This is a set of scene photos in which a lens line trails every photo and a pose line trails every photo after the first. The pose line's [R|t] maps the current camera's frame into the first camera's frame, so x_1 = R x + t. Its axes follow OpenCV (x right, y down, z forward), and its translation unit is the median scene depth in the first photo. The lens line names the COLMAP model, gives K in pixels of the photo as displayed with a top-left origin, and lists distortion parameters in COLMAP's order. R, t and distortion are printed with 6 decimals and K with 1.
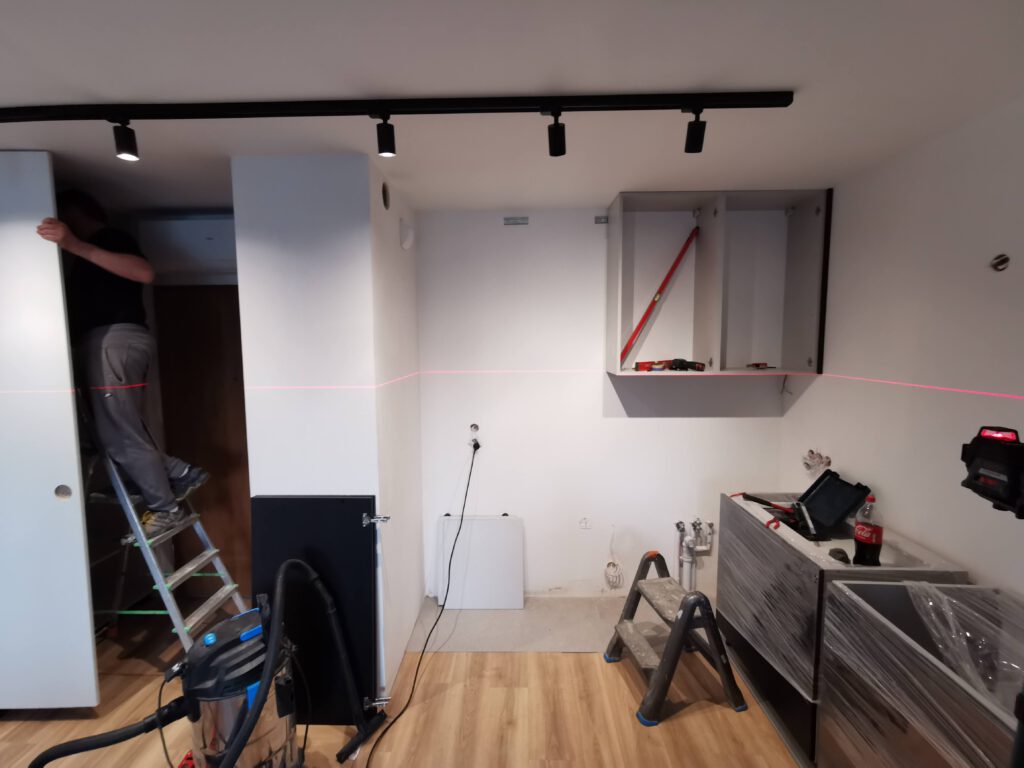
lens RADIAL K [[470.5, 0, 511.0], [0, 470.5, 382.3], [0, 0, 1]] dist [-0.012847, 0.016350]
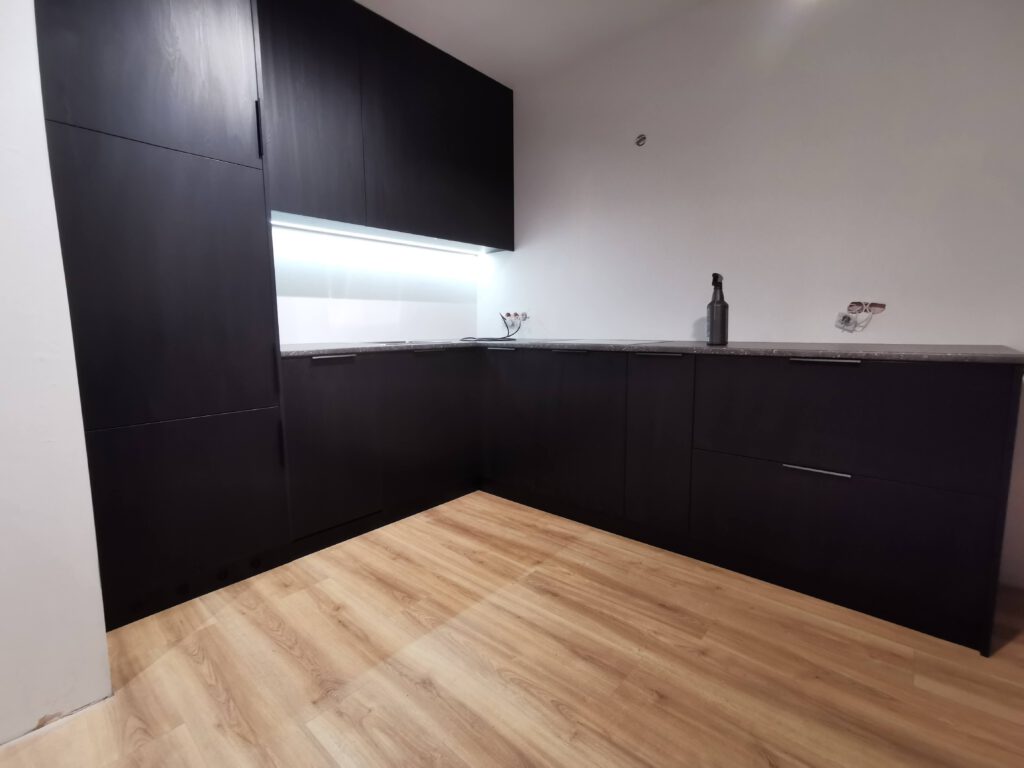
lens RADIAL K [[470.5, 0, 511.0], [0, 470.5, 382.3], [0, 0, 1]] dist [-0.012847, 0.016350]
pose [[0.644636, -0.088561, 0.759343, -0.394406], [0.075639, 0.995782, 0.051925, 0.348255], [-0.760738, 0.023963, 0.648616, 0.278524]]
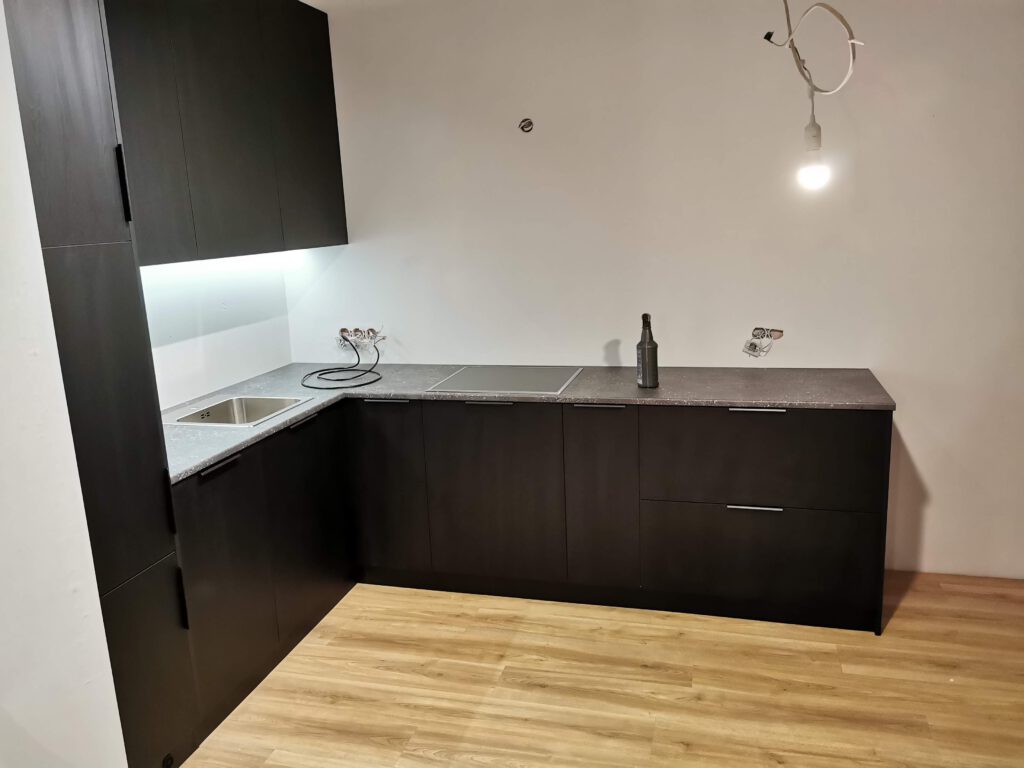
lens RADIAL K [[788.2, 0, 516.5], [0, 788.2, 379.4], [0, 0, 1]] dist [0.063620, -0.084843]
pose [[0.240544, -0.204827, 0.948781, -0.918702], [0.132253, 0.975281, 0.177018, 0.026293], [-0.961586, 0.082898, 0.261687, 0.426931]]
